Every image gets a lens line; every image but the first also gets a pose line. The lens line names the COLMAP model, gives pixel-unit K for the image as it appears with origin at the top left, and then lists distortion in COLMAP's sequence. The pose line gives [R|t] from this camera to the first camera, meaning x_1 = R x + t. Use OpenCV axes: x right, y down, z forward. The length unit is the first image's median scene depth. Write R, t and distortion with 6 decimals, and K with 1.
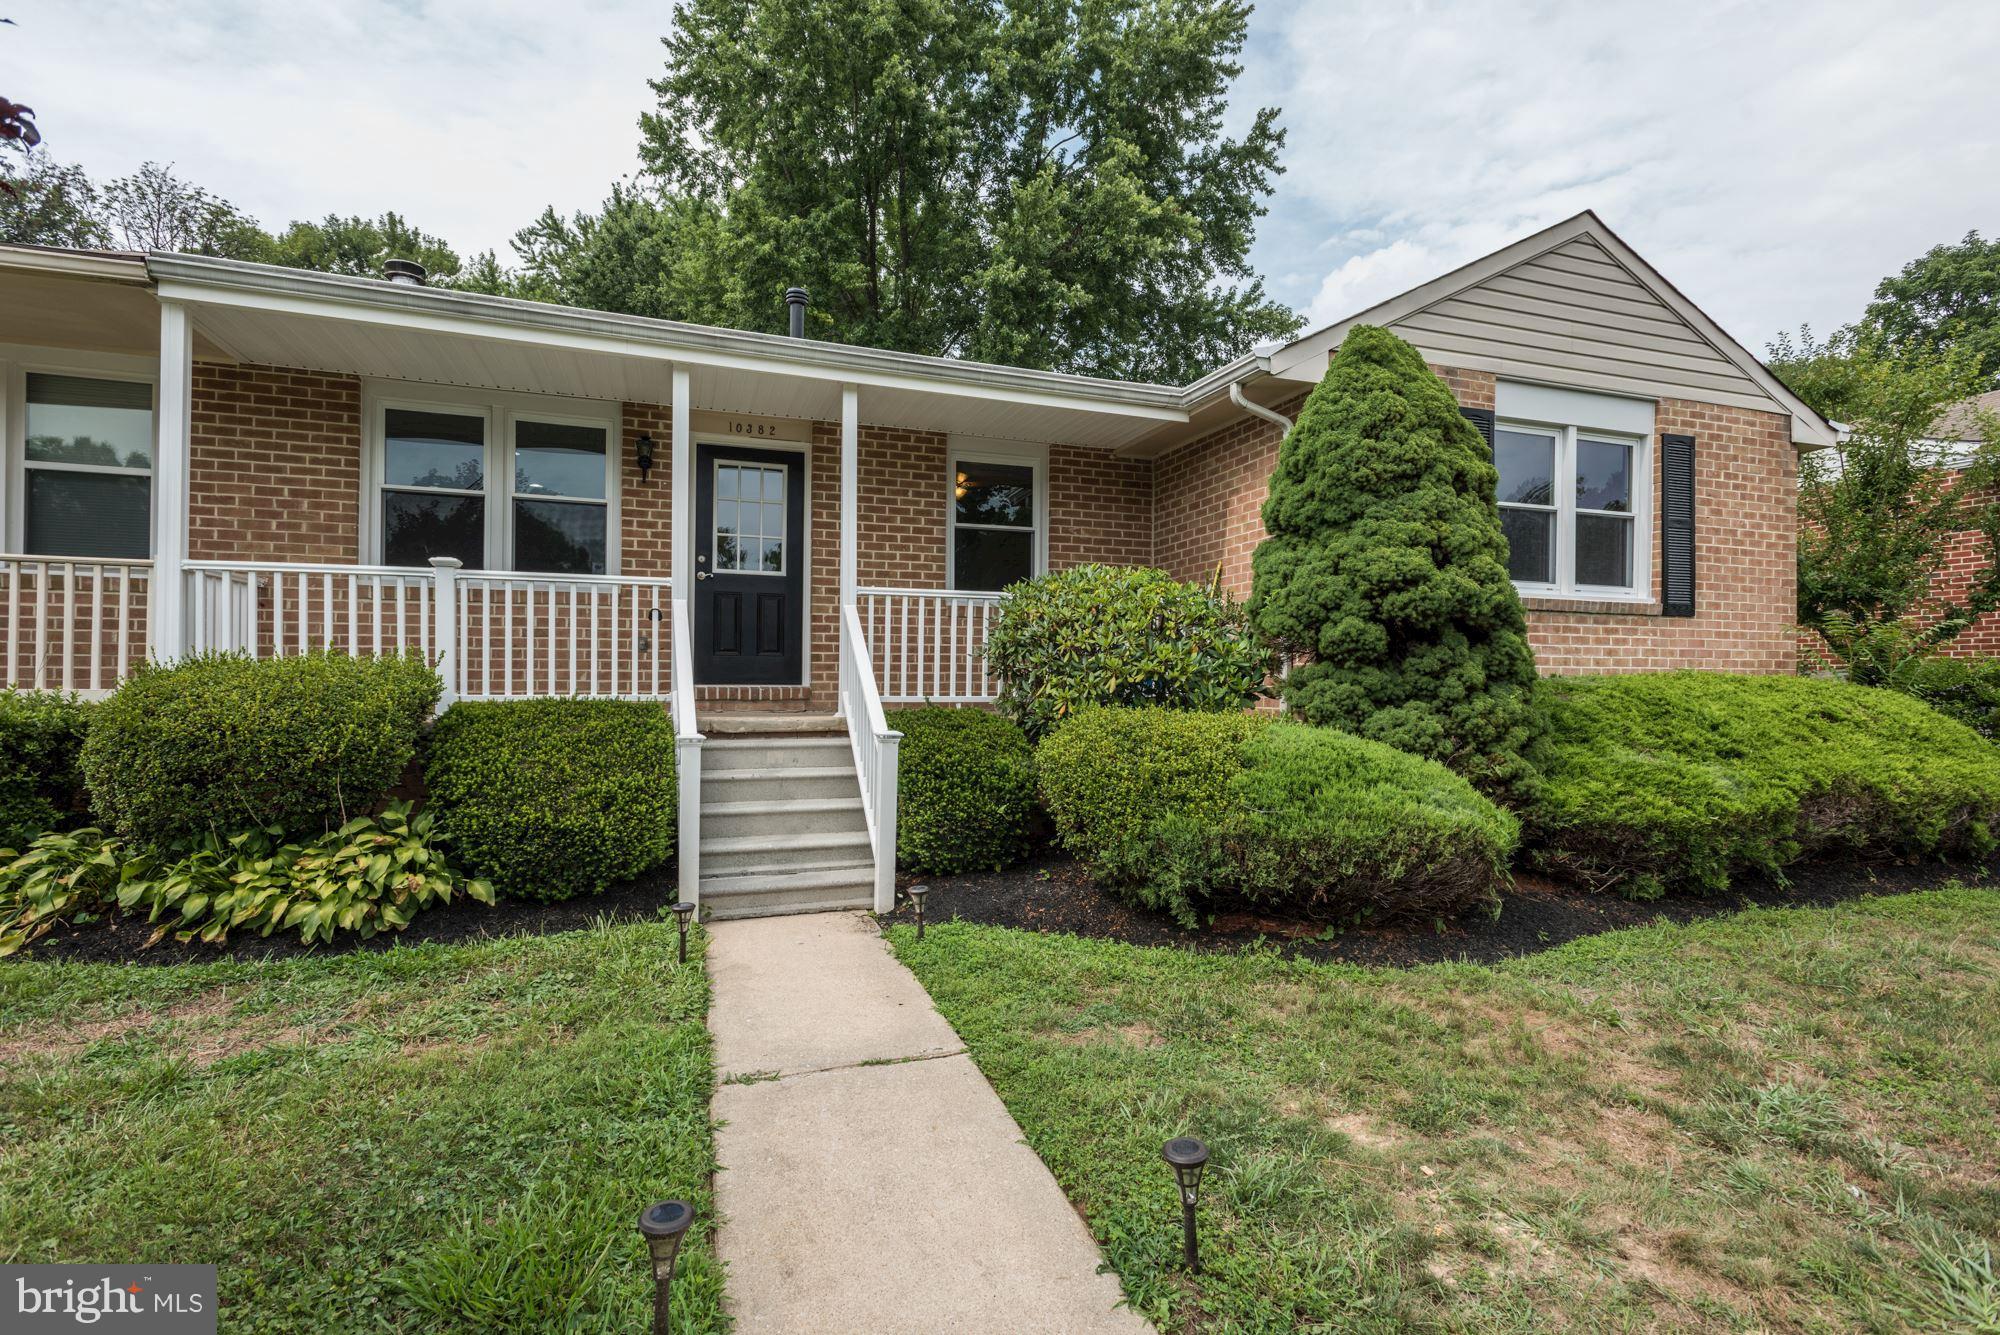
lens RADIAL K [[937.5, 0, 1014.3], [0, 937.5, 669.6], [0, 0, 1]] dist [0.018340, -0.004126]
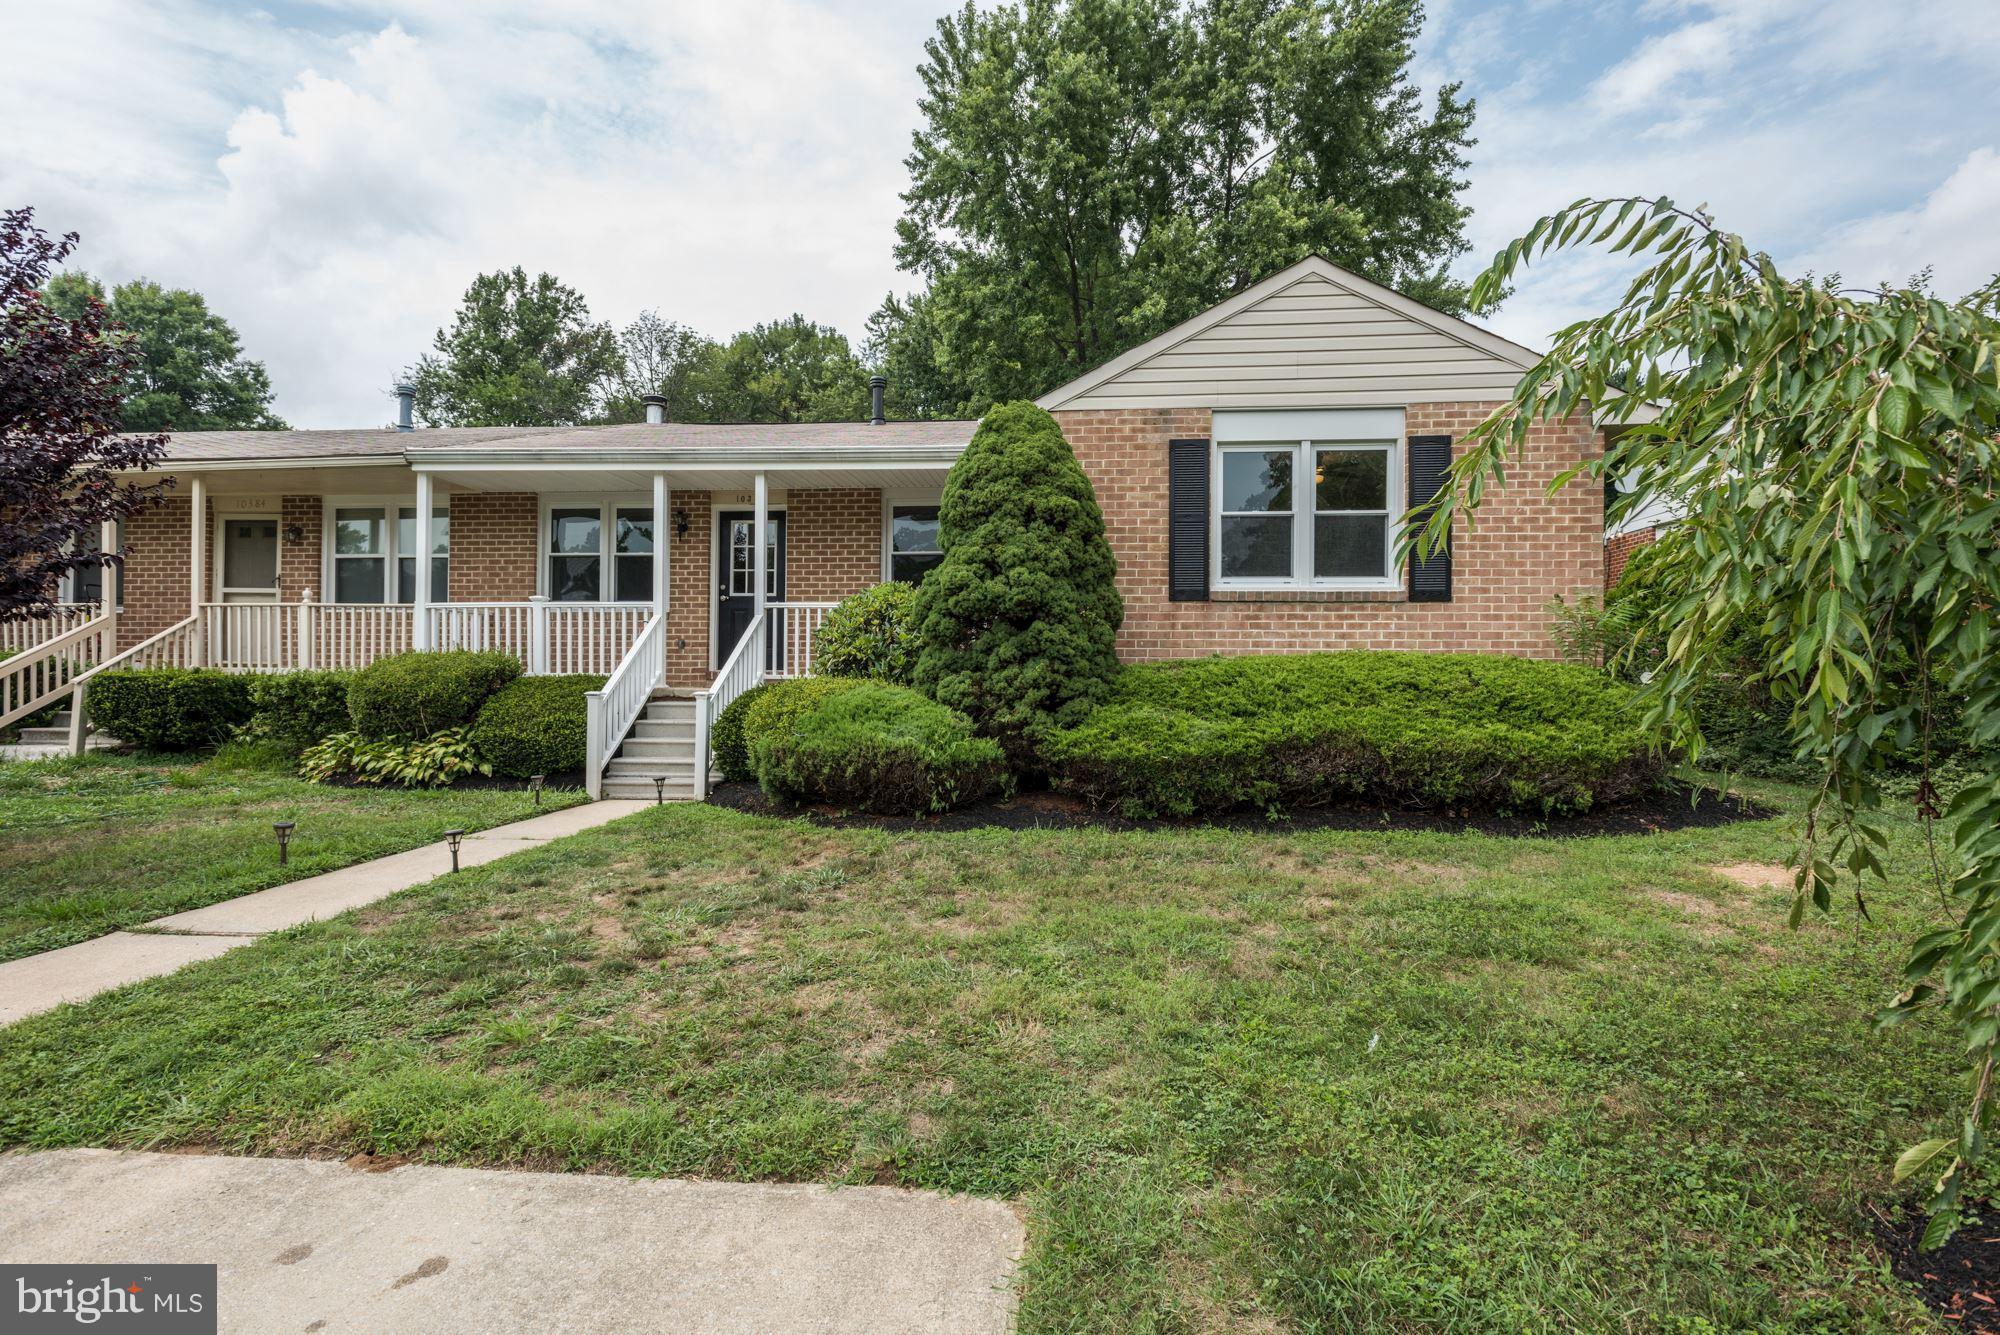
lens RADIAL K [[937.5, 0, 1010.6], [0, 937.5, 674.8], [0, 0, 1]] dist [0.018340, -0.004126]
pose [[0.911682, -0.004674, -0.410870, 0.784605], [0.004569, 0.999989, -0.001238, 0.030334], [0.410871, -0.000749, 0.911693, -0.210935]]
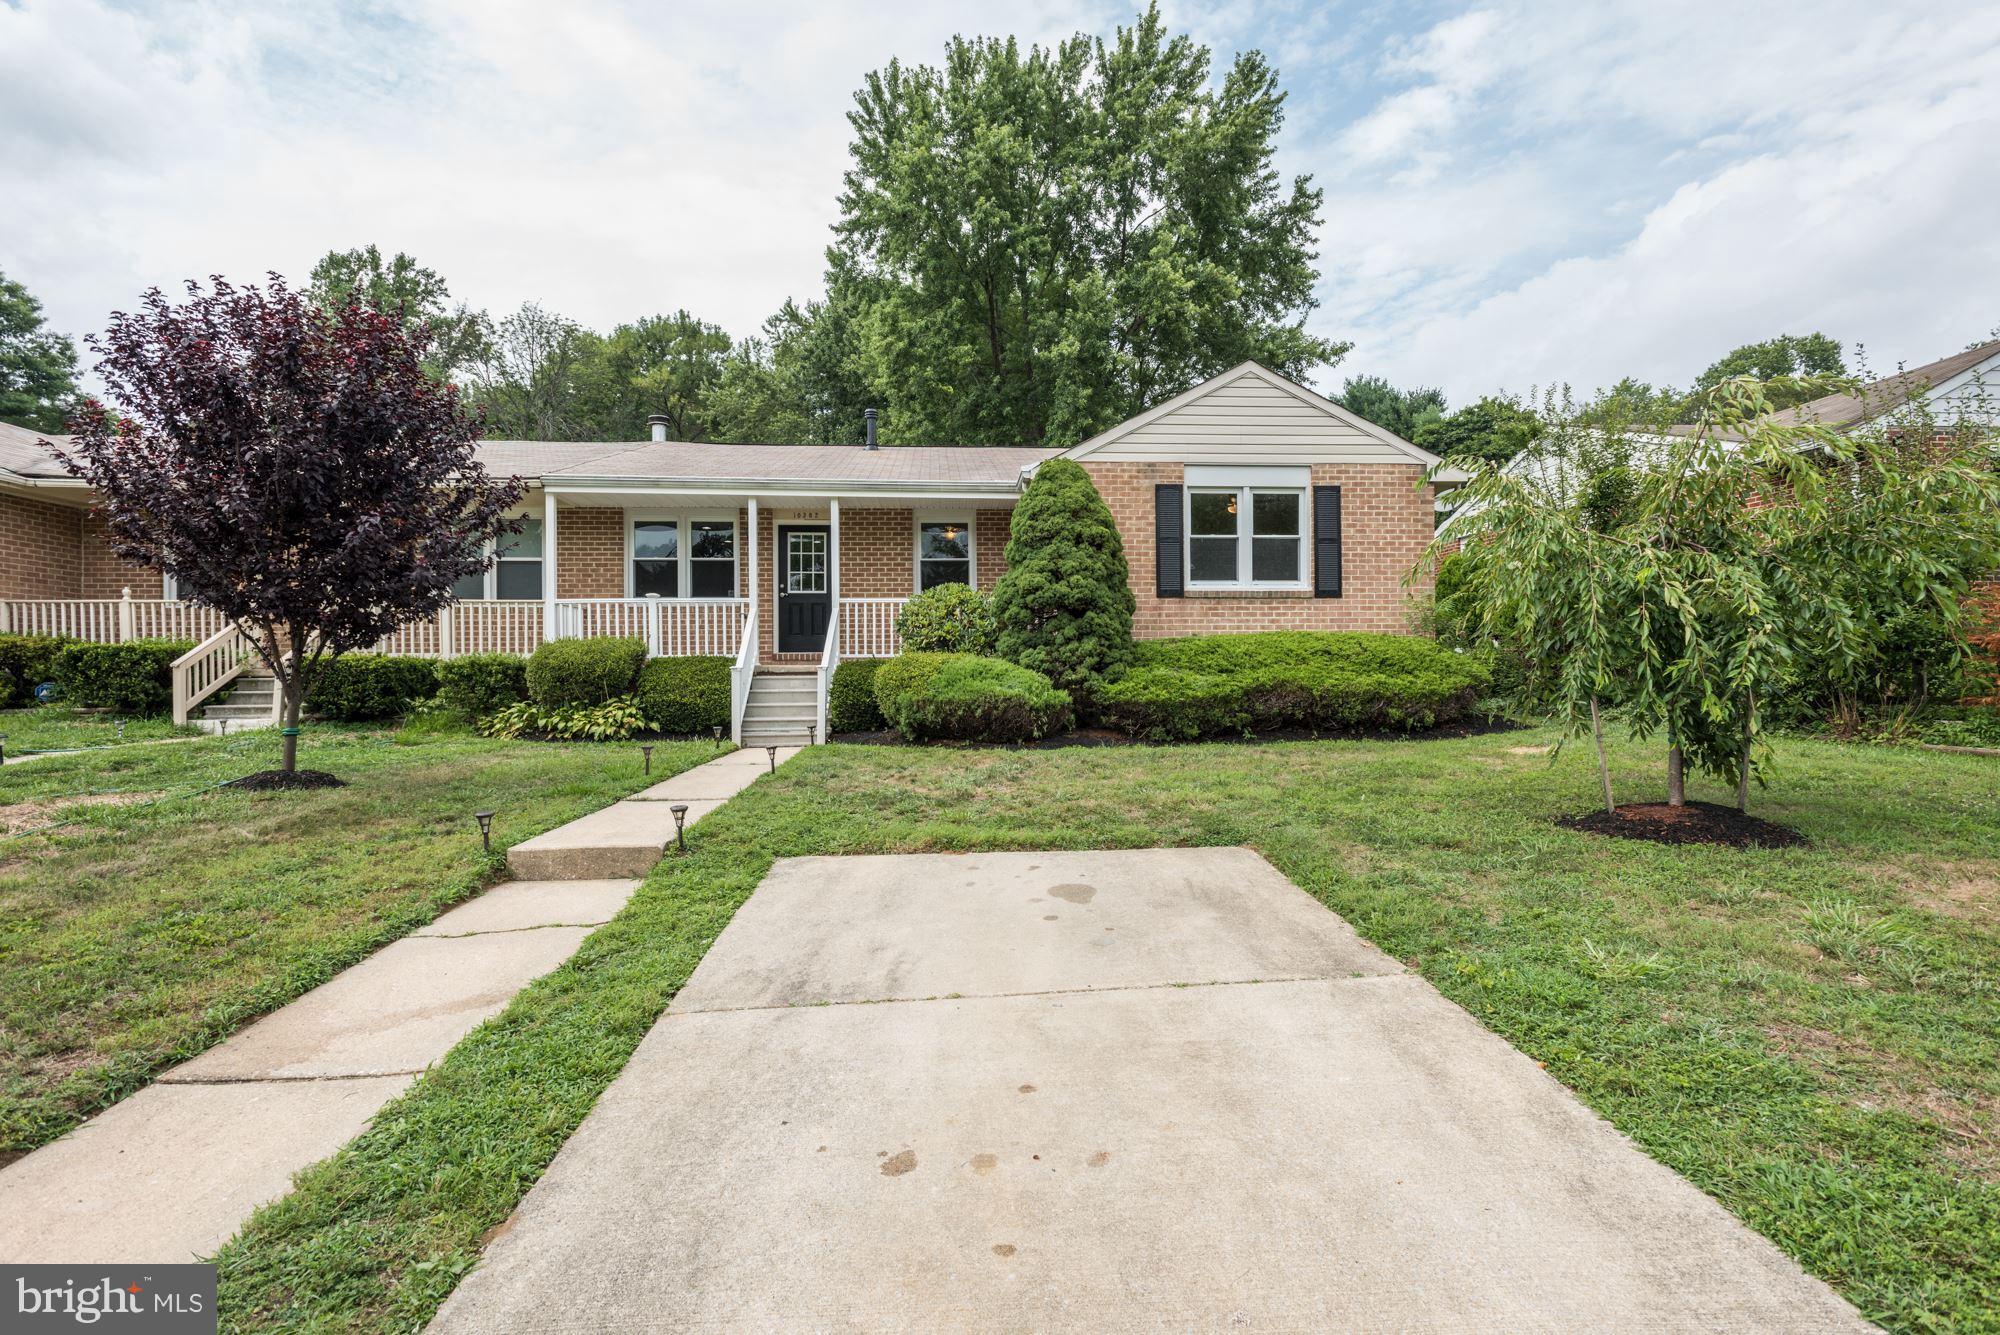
lens RADIAL K [[937.5, 0, 1012.4], [0, 937.5, 667.7], [0, 0, 1]] dist [0.018340, -0.004126]
pose [[0.964867, -0.017082, -0.262184, 0.666534], [0.017988, 0.999838, 0.001056, 0.058091], [0.262124, -0.005735, 0.965017, -0.770466]]
